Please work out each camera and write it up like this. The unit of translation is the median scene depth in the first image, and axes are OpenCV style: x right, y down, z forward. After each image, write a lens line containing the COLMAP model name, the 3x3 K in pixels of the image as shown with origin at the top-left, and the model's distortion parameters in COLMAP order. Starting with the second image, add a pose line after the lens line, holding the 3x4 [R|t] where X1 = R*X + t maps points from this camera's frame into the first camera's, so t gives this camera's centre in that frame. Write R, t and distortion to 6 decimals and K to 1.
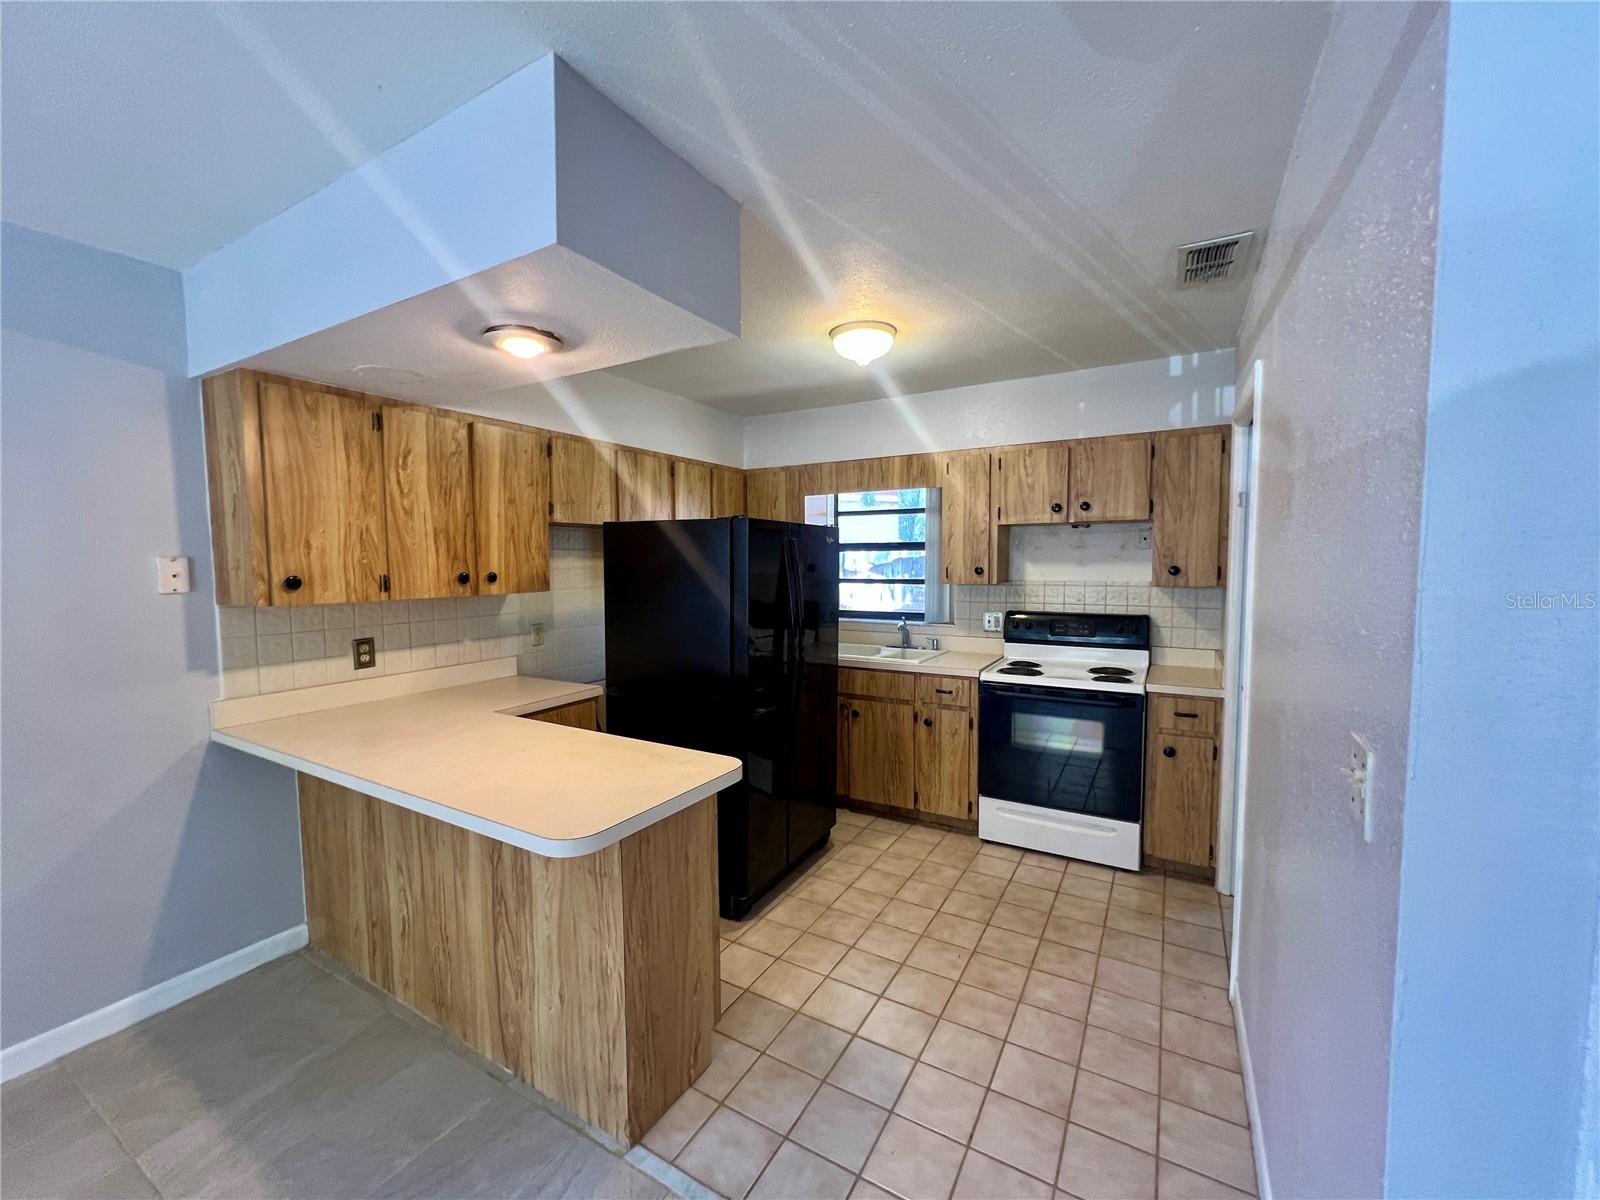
lens RADIAL K [[639.9, 0, 800.0], [0, 639.9, 600.0], [0, 0, 1]] dist [0.017462, -0.000007]
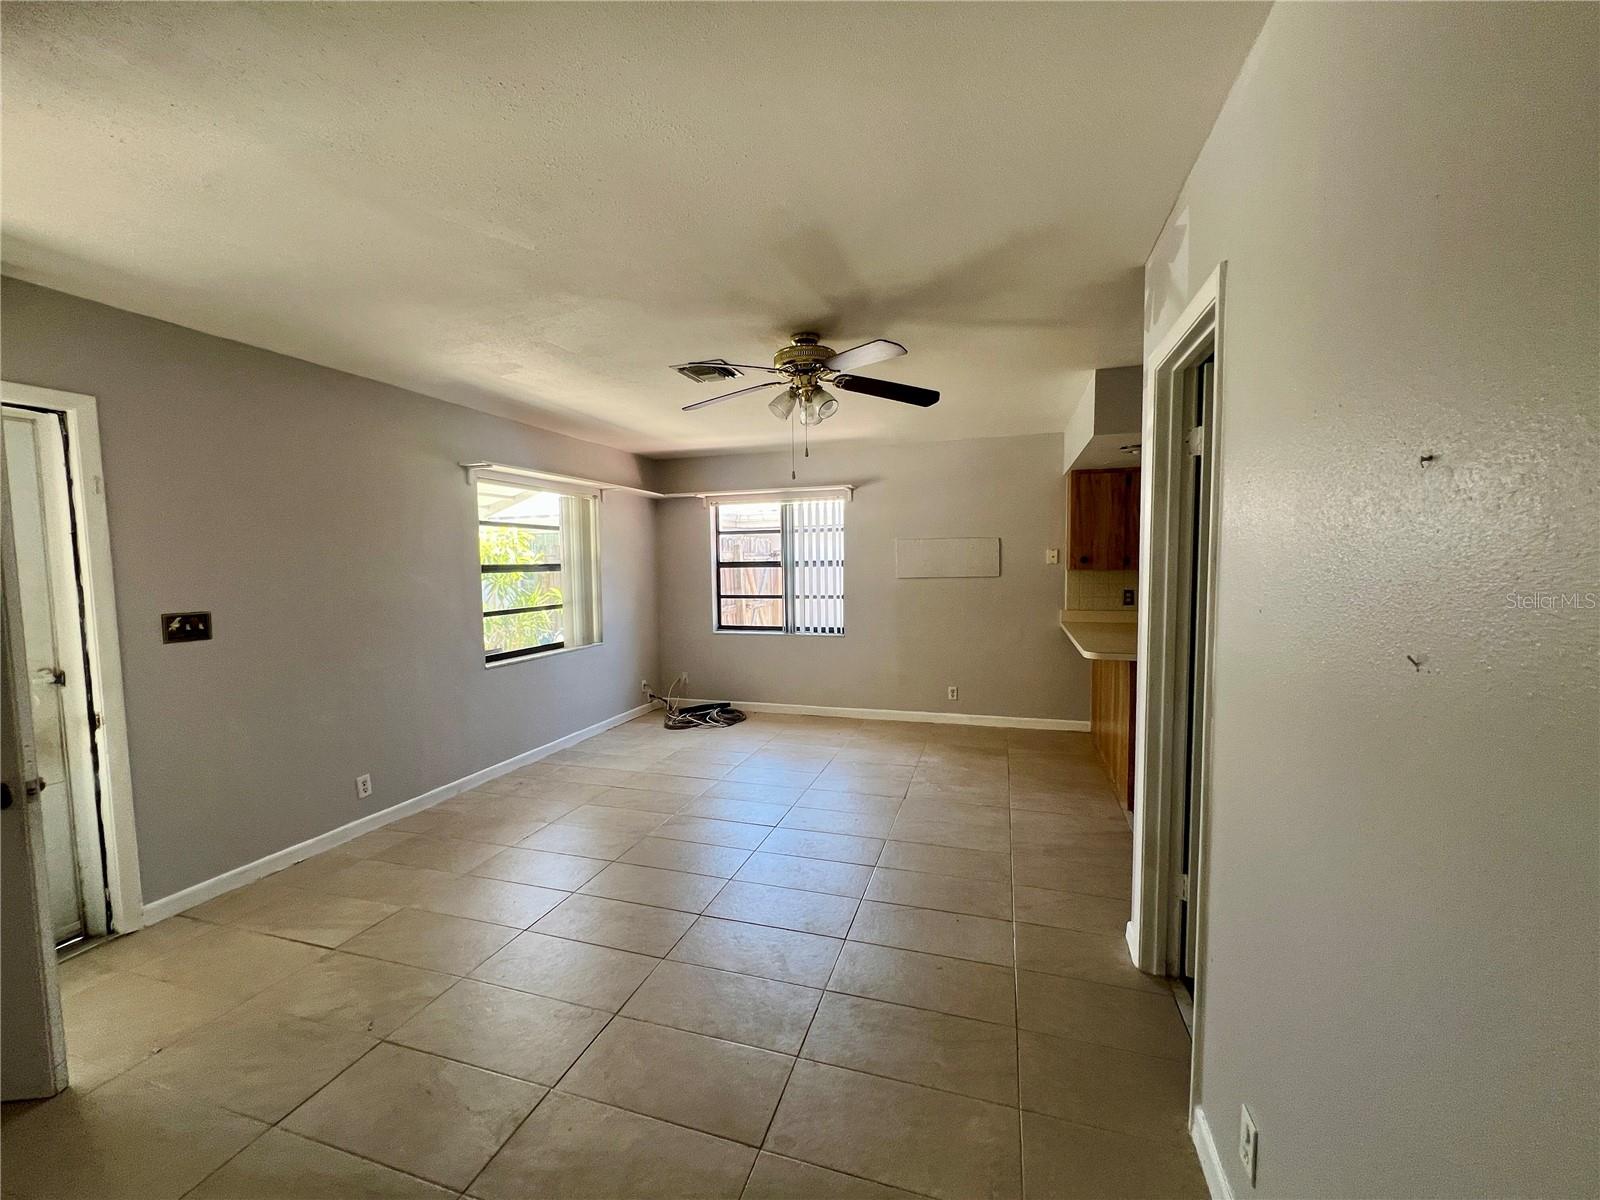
lens RADIAL K [[644.0, 0, 800.0], [0, 644.0, 600.0], [0, 0, 1]] dist [-0.001984, 0.000141]
pose [[0.220192, 0.073268, -0.972701, 1.075849], [-0.046992, 0.996814, 0.064446, 0.013347], [0.974324, 0.031519, 0.222934, -0.418508]]
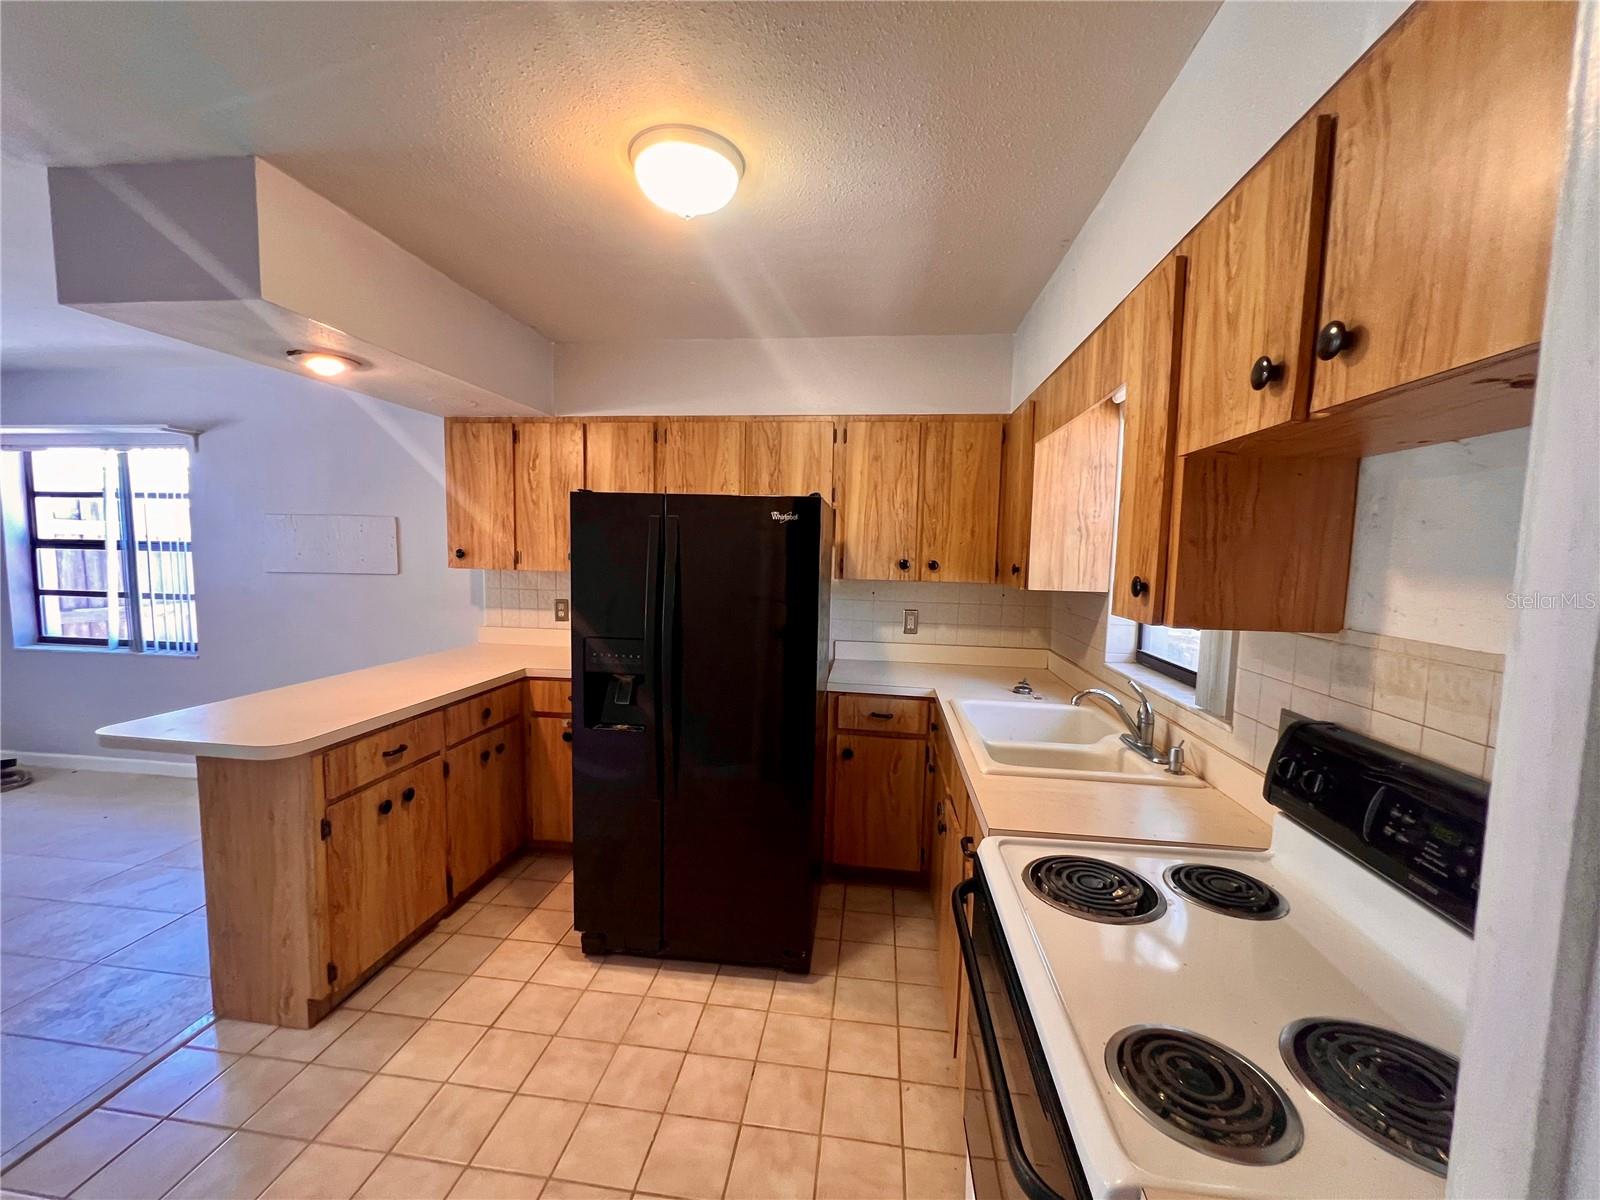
lens RADIAL K [[644.0, 0, 800.0], [0, 644.0, 600.0], [0, 0, 1]] dist [-0.001984, 0.000141]
pose [[0.396451, 0.086871, -0.913936, 0.809313], [-0.083498, 0.994799, 0.058336, -0.063105], [0.914251, 0.053185, 0.401643, 0.986562]]
